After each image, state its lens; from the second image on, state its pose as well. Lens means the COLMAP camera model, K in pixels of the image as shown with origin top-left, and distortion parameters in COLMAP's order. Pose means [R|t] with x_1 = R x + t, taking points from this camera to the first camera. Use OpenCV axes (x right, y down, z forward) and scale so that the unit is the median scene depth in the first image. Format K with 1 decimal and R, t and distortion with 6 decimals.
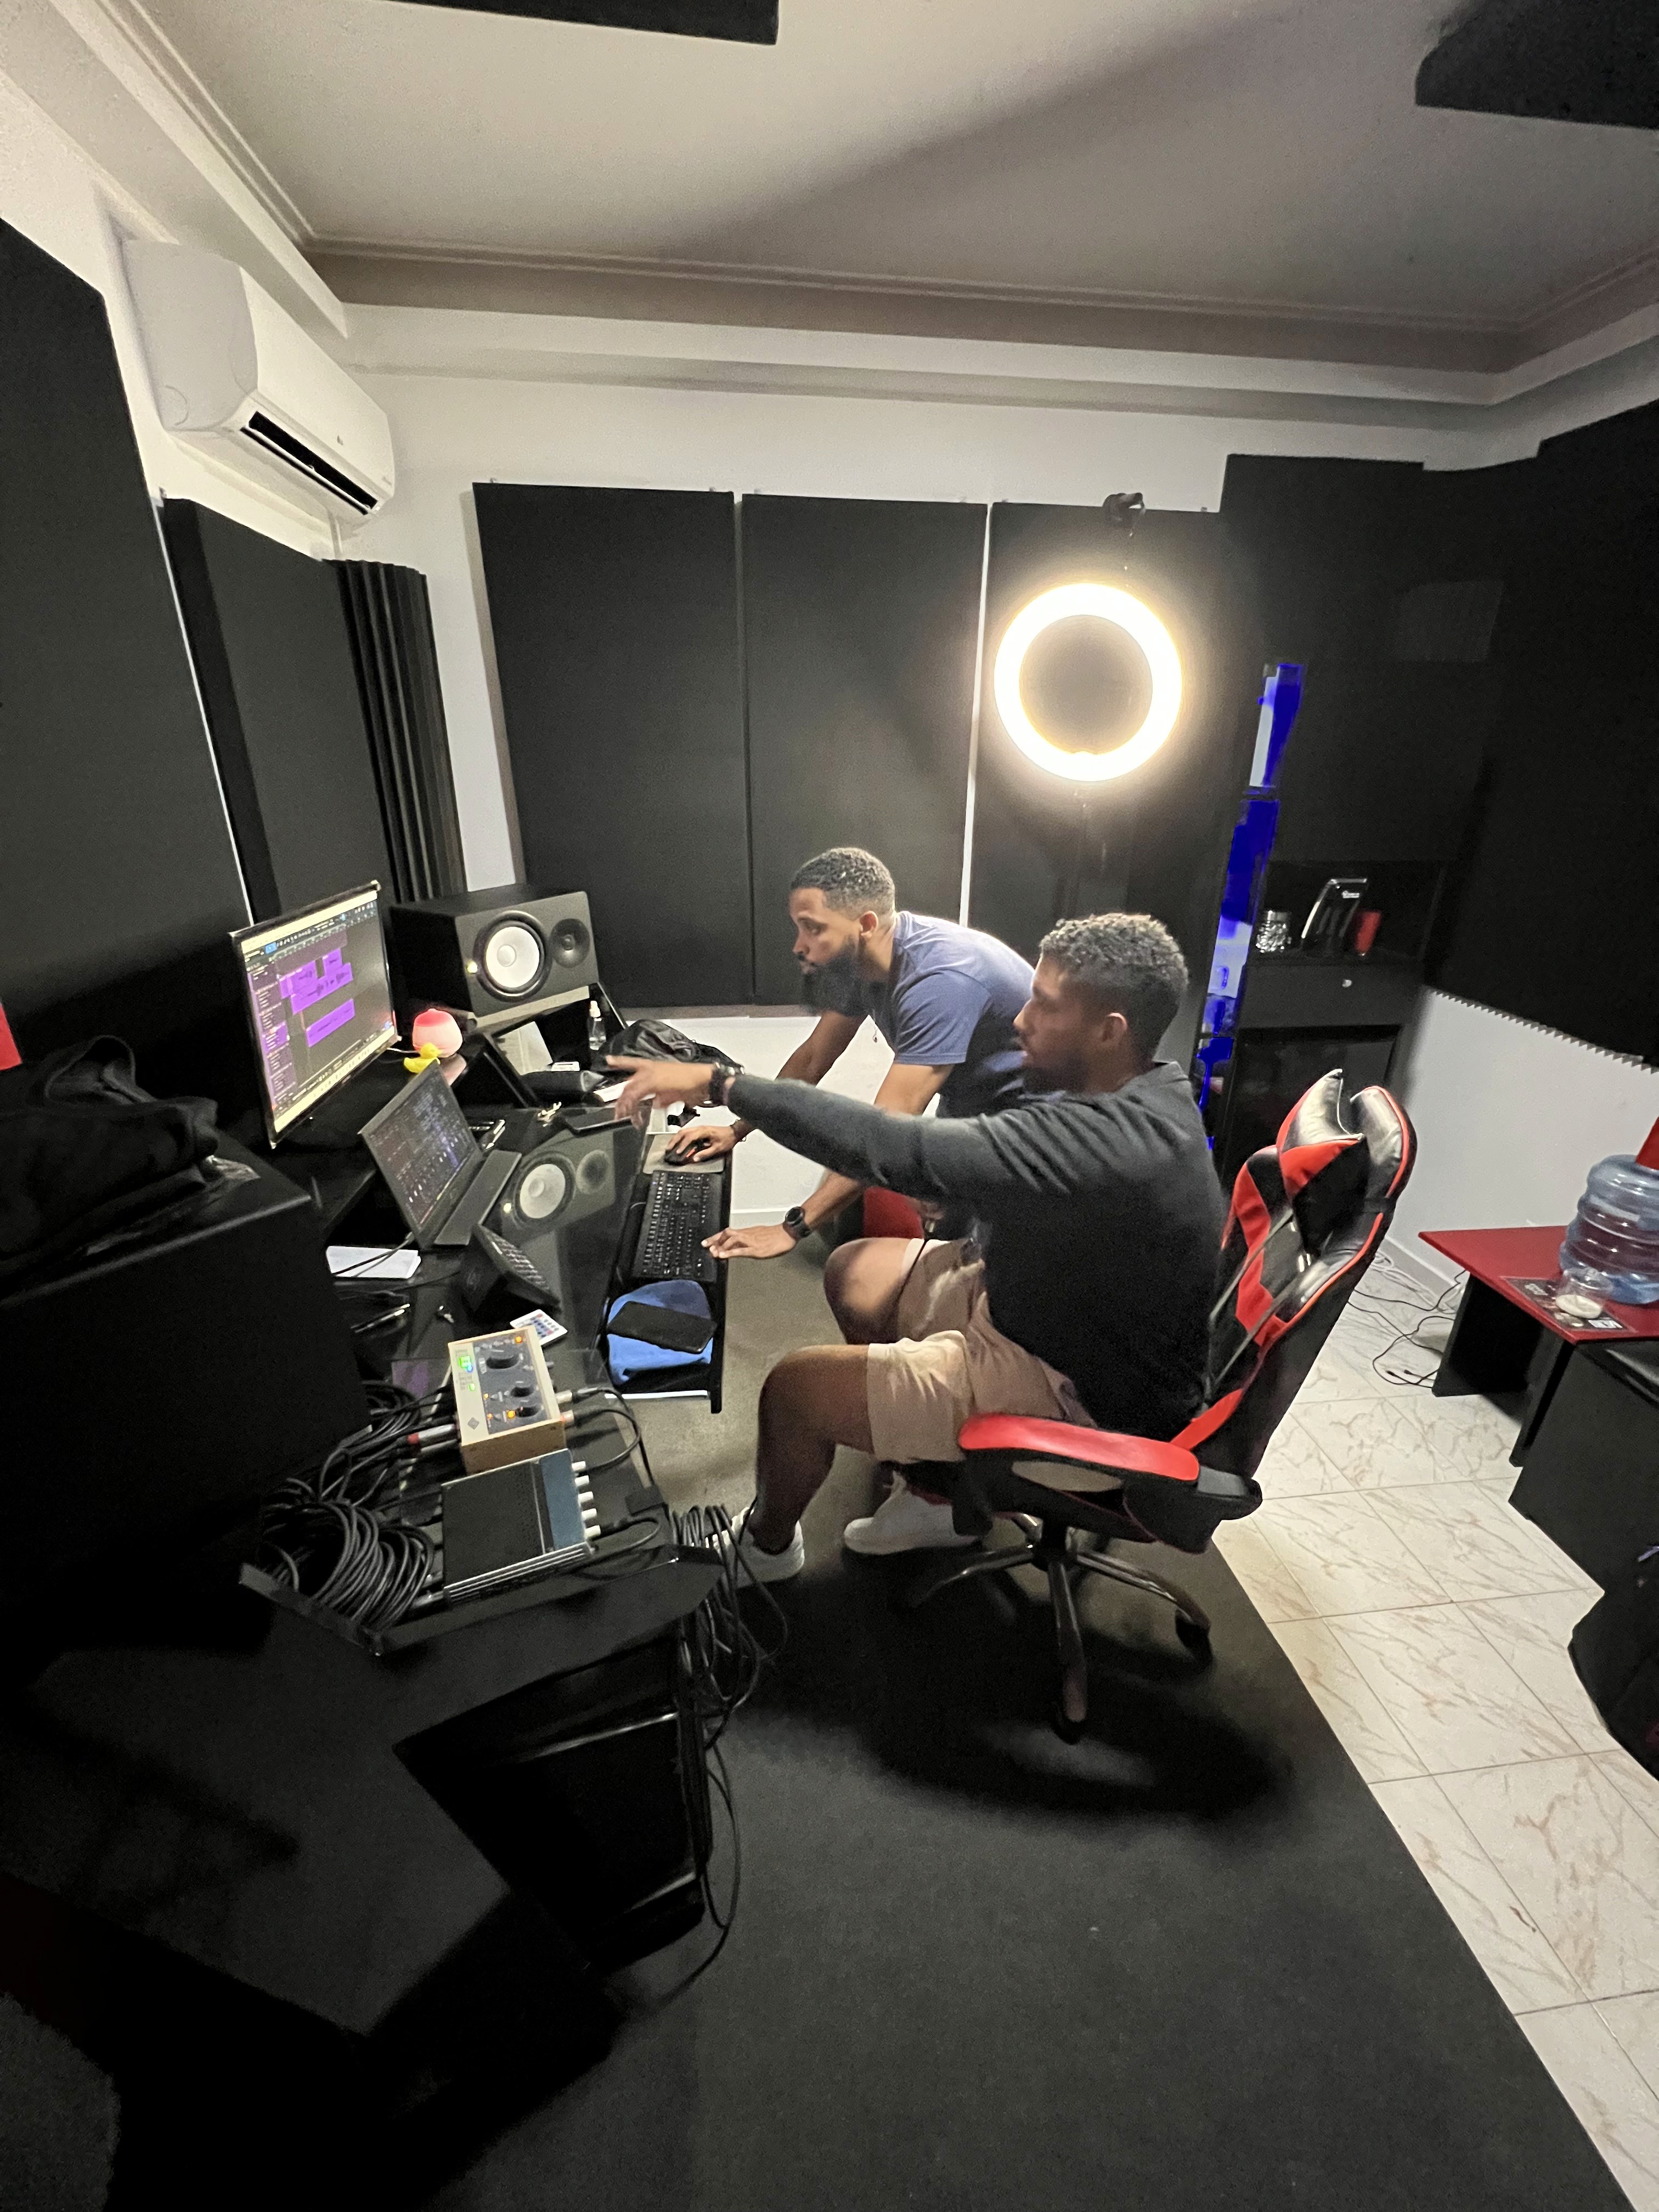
lens RADIAL K [[873.0, 0, 826.0], [0, 873.0, 1109.0], [0, 0, 1]] dist [-0.007732, 0.000809]
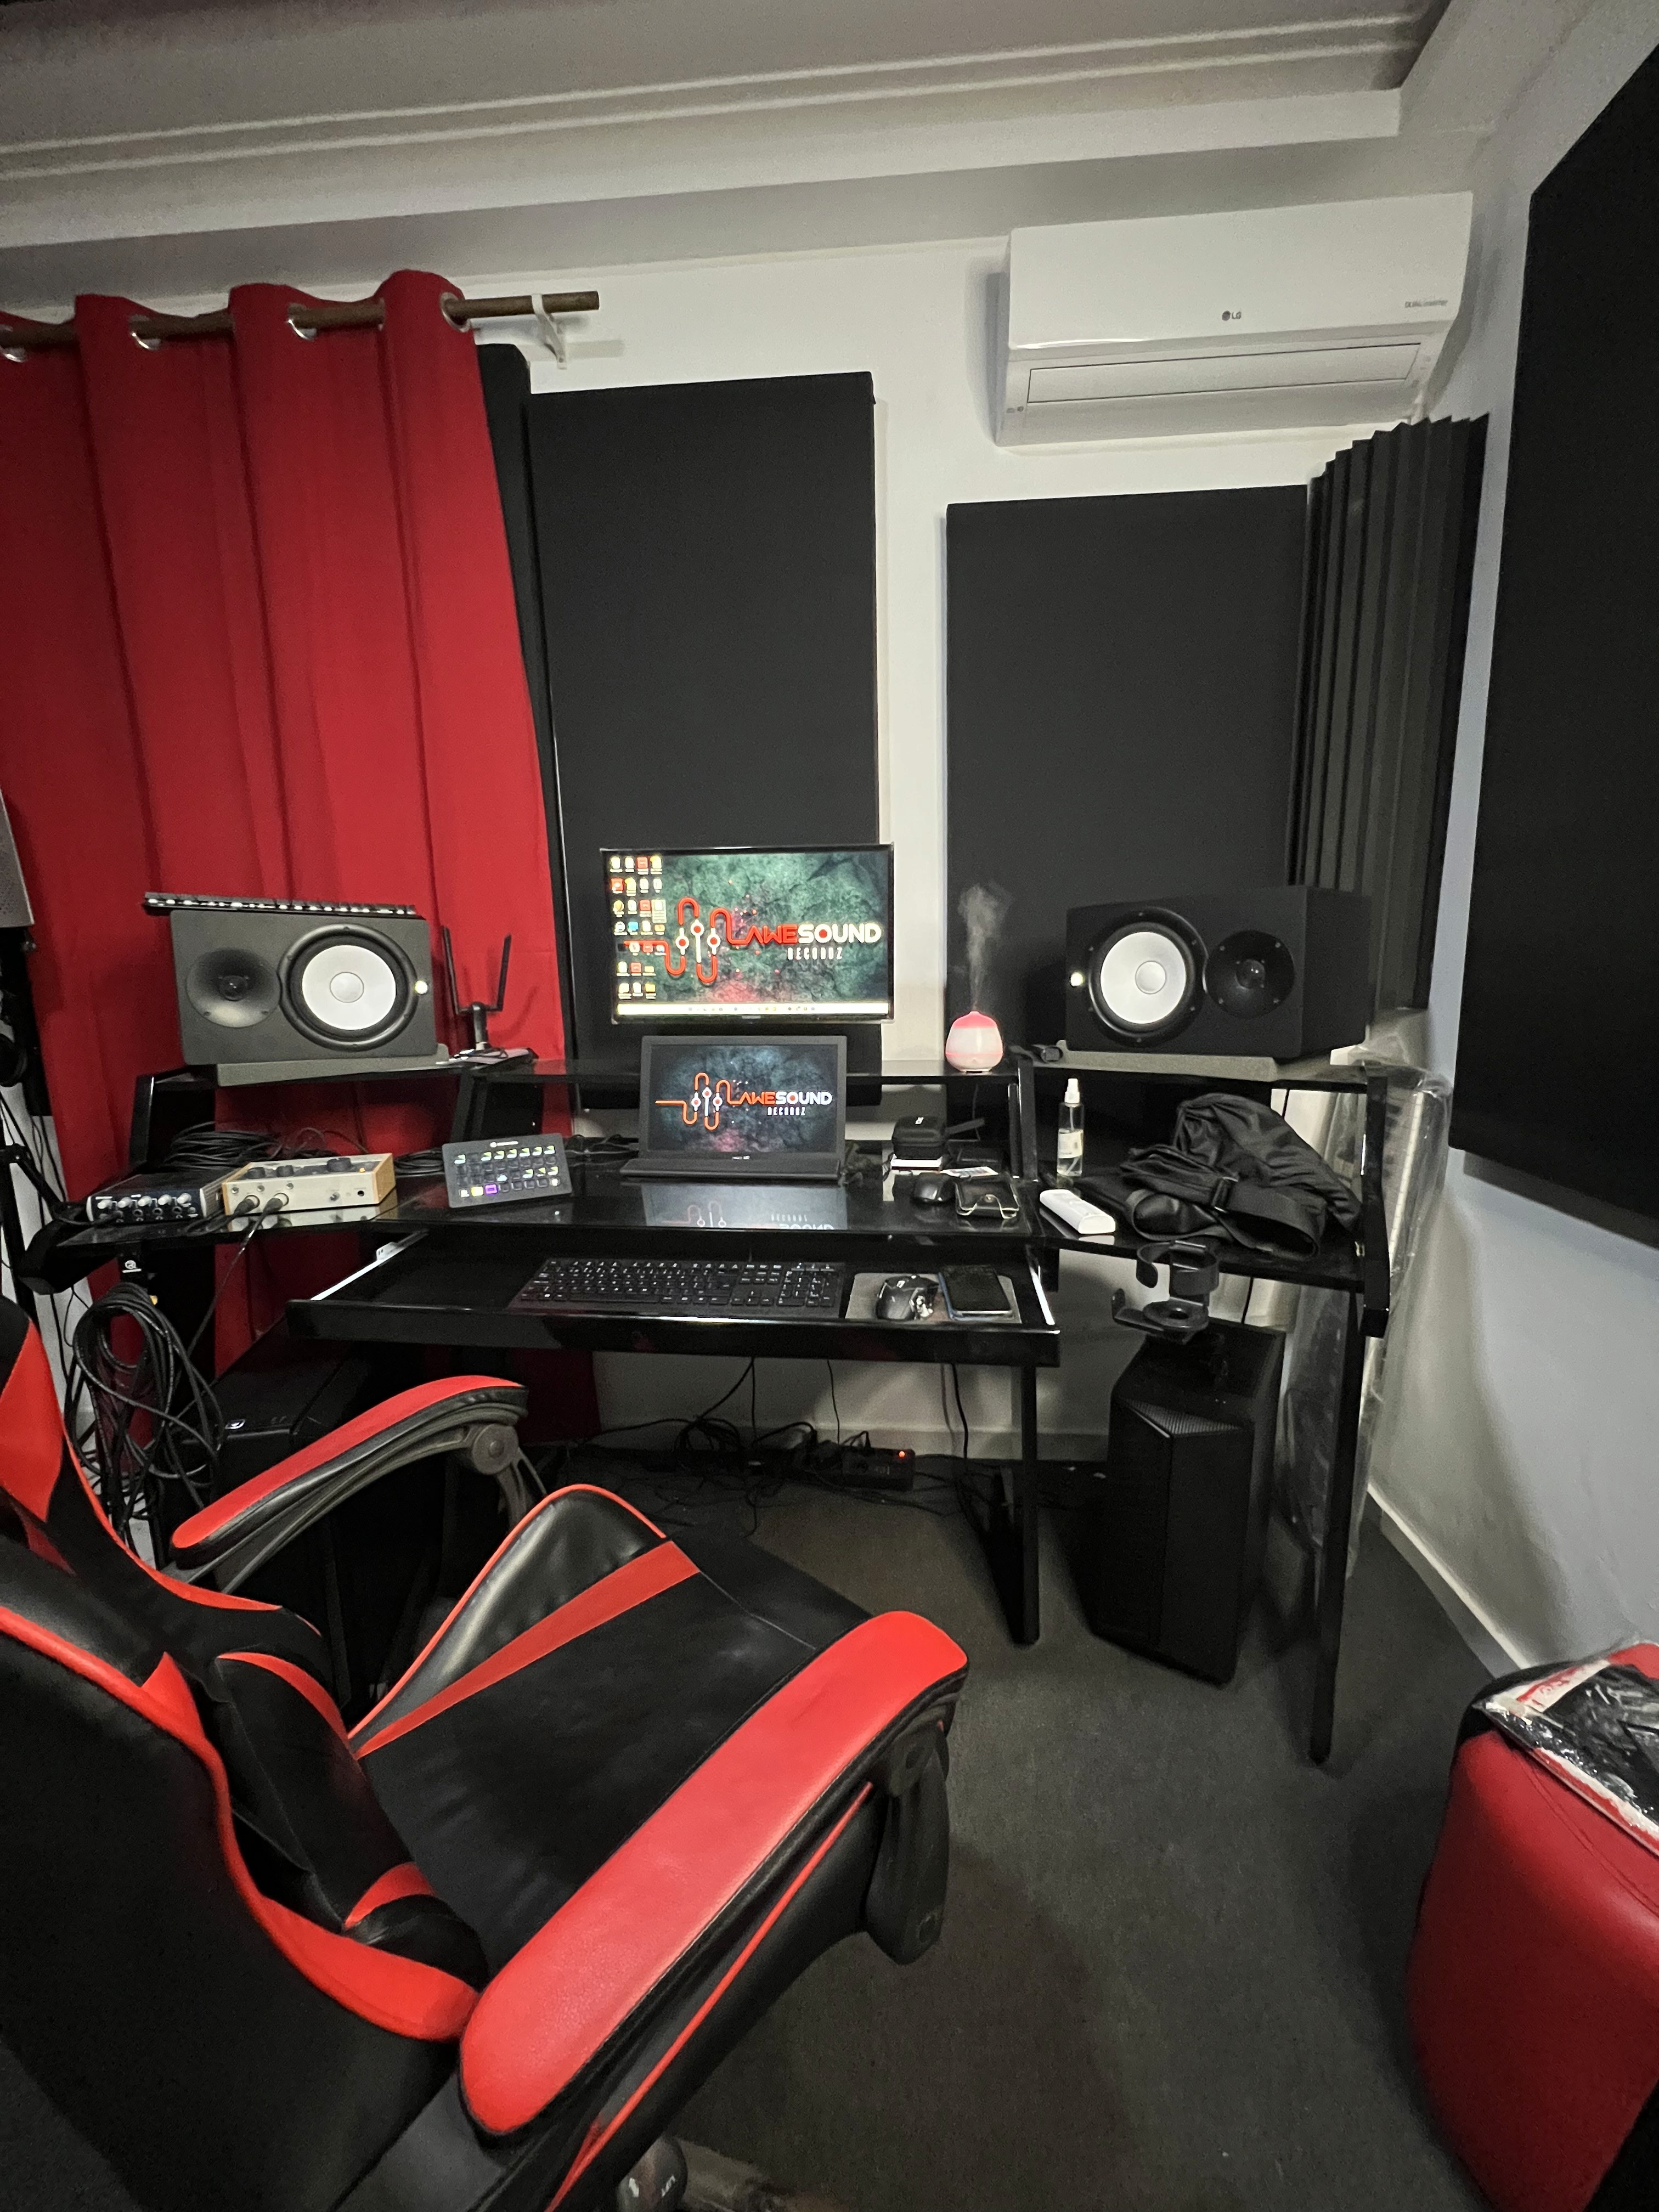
lens RADIAL K [[879.5, 0, 837.1], [0, 879.5, 1107.2], [0, 0, 1]] dist [-0.006781, 0.001362]
pose [[-0.195881, 0.173353, -0.965184, 0.493911], [-0.357690, 0.903809, 0.234921, -0.232735], [0.913066, 0.391253, -0.115032, 1.319841]]
